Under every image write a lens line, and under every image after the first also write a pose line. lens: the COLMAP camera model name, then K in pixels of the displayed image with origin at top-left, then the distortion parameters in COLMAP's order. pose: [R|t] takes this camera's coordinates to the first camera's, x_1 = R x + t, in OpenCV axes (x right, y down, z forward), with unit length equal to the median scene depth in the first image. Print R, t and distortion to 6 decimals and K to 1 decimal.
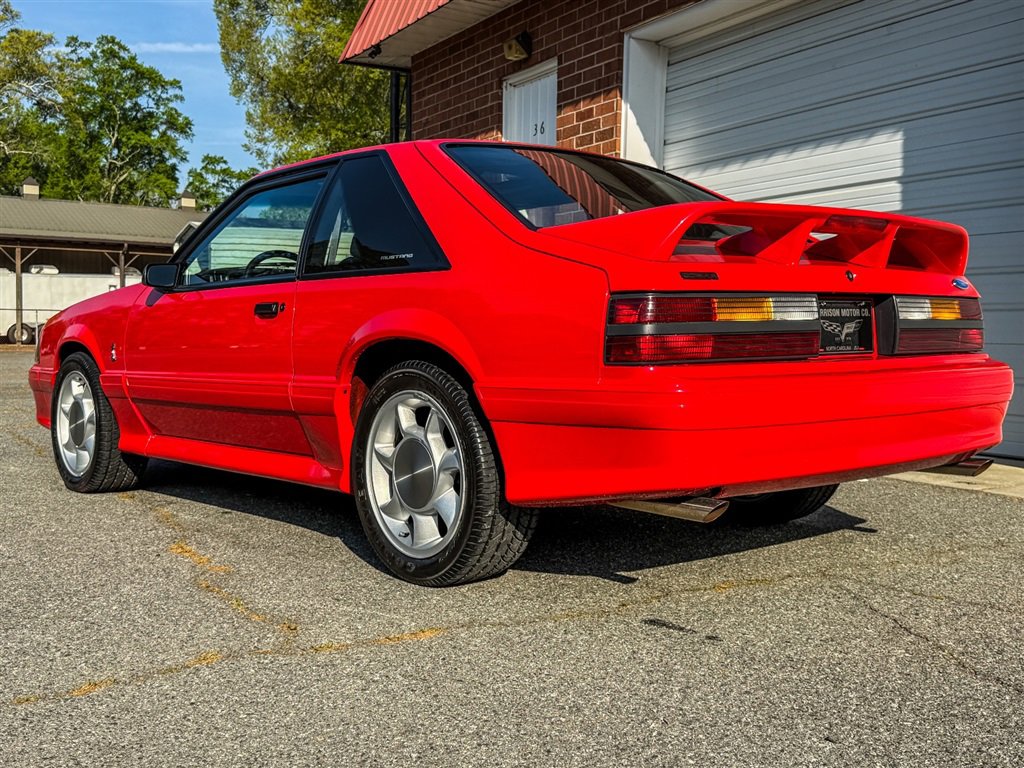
lens RADIAL K [[1135.4, 0, 505.6], [0, 1135.4, 381.3], [0, 0, 1]] dist [0.244136, -0.563640]
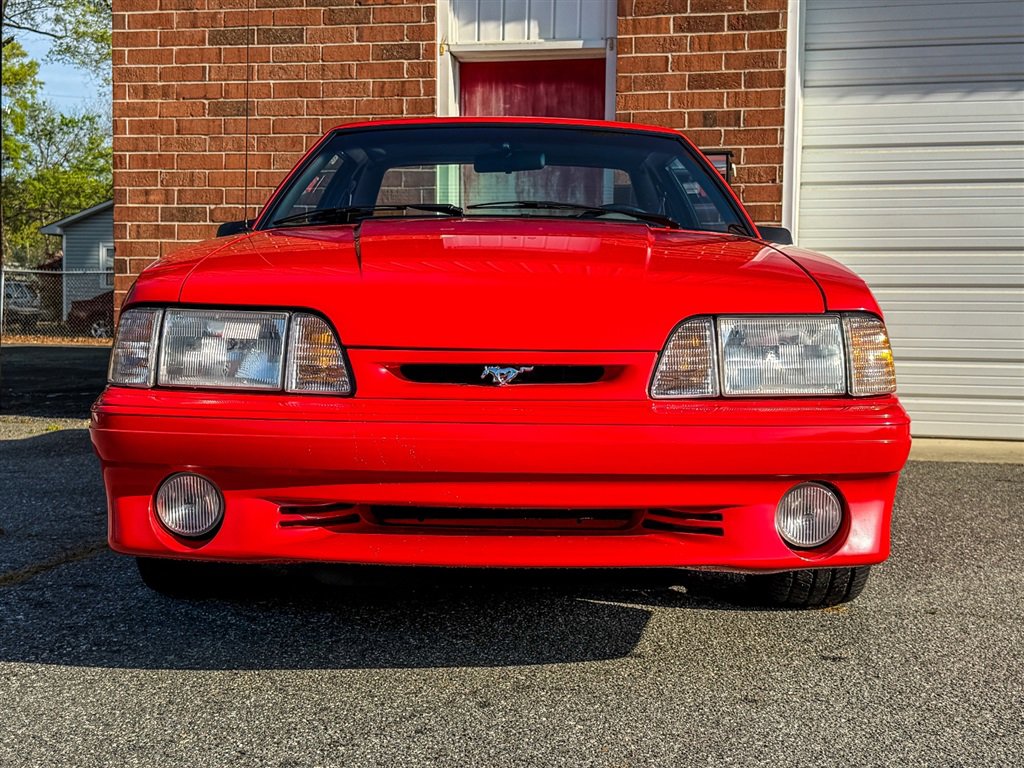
lens RADIAL K [[1375.0, 0, 512.0], [0, 1375.0, 384.0], [0, 0, 1]] dist [0.137523, -0.071729]
pose [[0.650840, -0.034919, 0.758412, -1.211925], [0.024529, 0.999387, 0.024964, -0.050774], [-0.758819, 0.002356, 0.651297, 1.104375]]
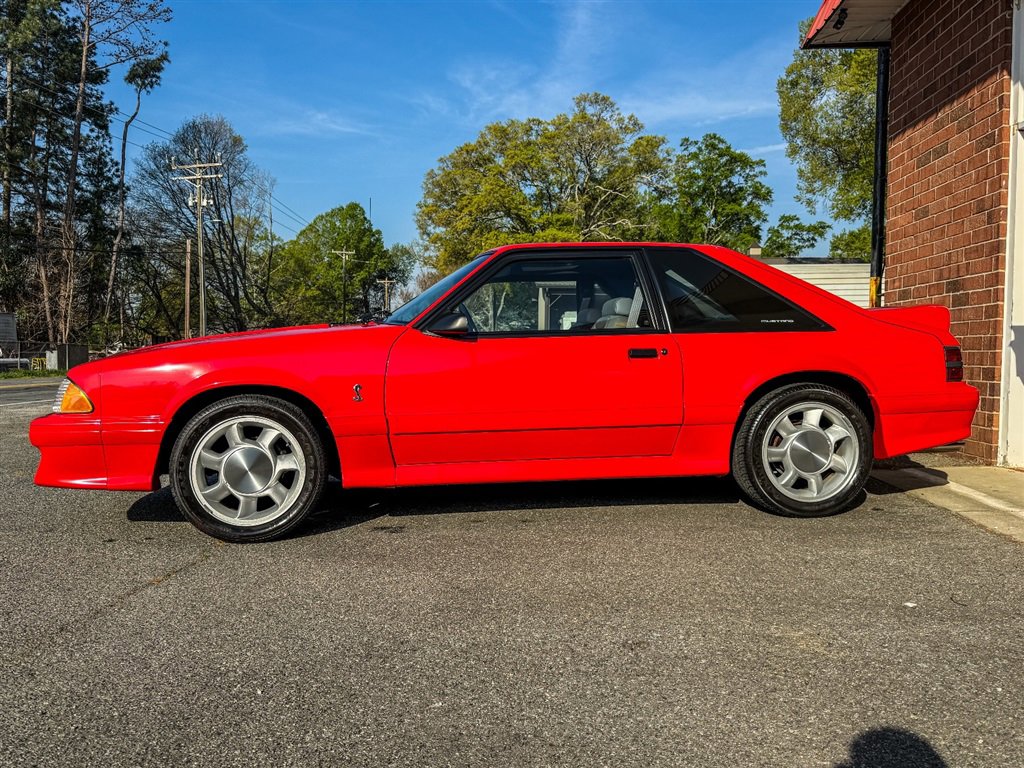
lens RADIAL K [[858.5, 0, 499.6], [0, 858.5, 399.8], [0, 0, 1]] dist [-0.002044, -0.011895]
pose [[0.834115, 0.018269, -0.551289, 0.060872], [-0.012907, 0.999824, 0.013605, -0.058641], [0.551440, -0.004233, 0.834204, 0.918690]]
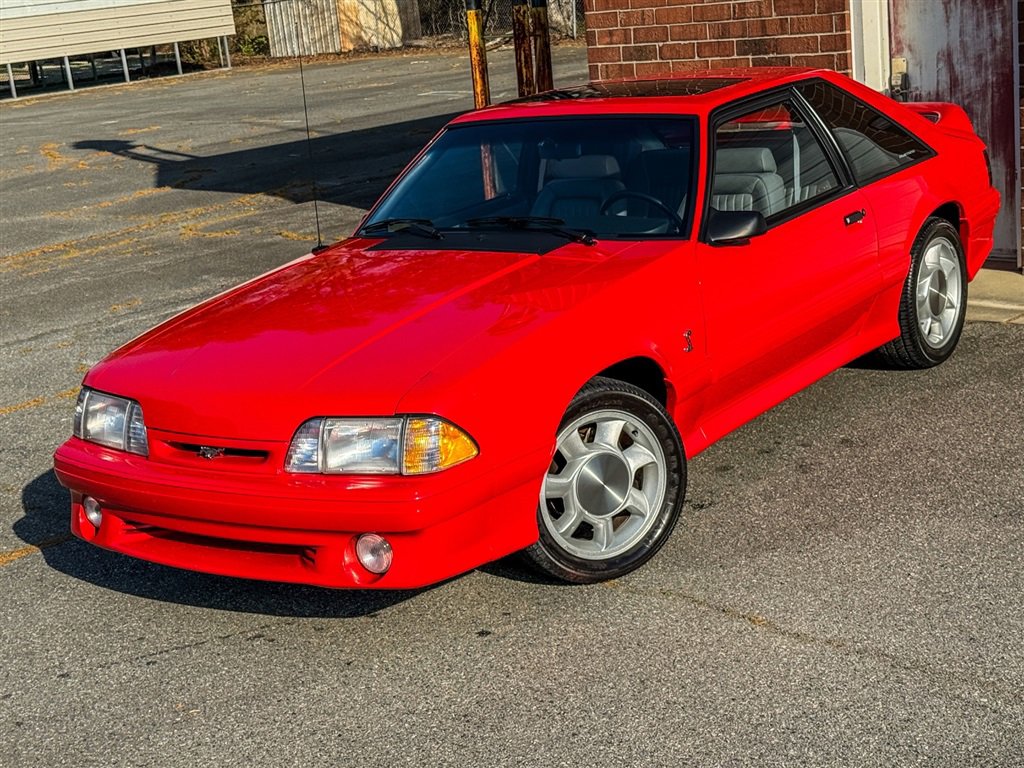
lens RADIAL K [[1725.1, 0, 512.0], [0, 1725.1, 384.0], [0, 0, 1]] dist [0.176372, -0.203232]
pose [[0.965923, -0.159903, 0.203527, -0.842309], [0.119238, 0.972836, 0.198422, -0.274425], [-0.229726, -0.167393, 0.958752, 0.384244]]
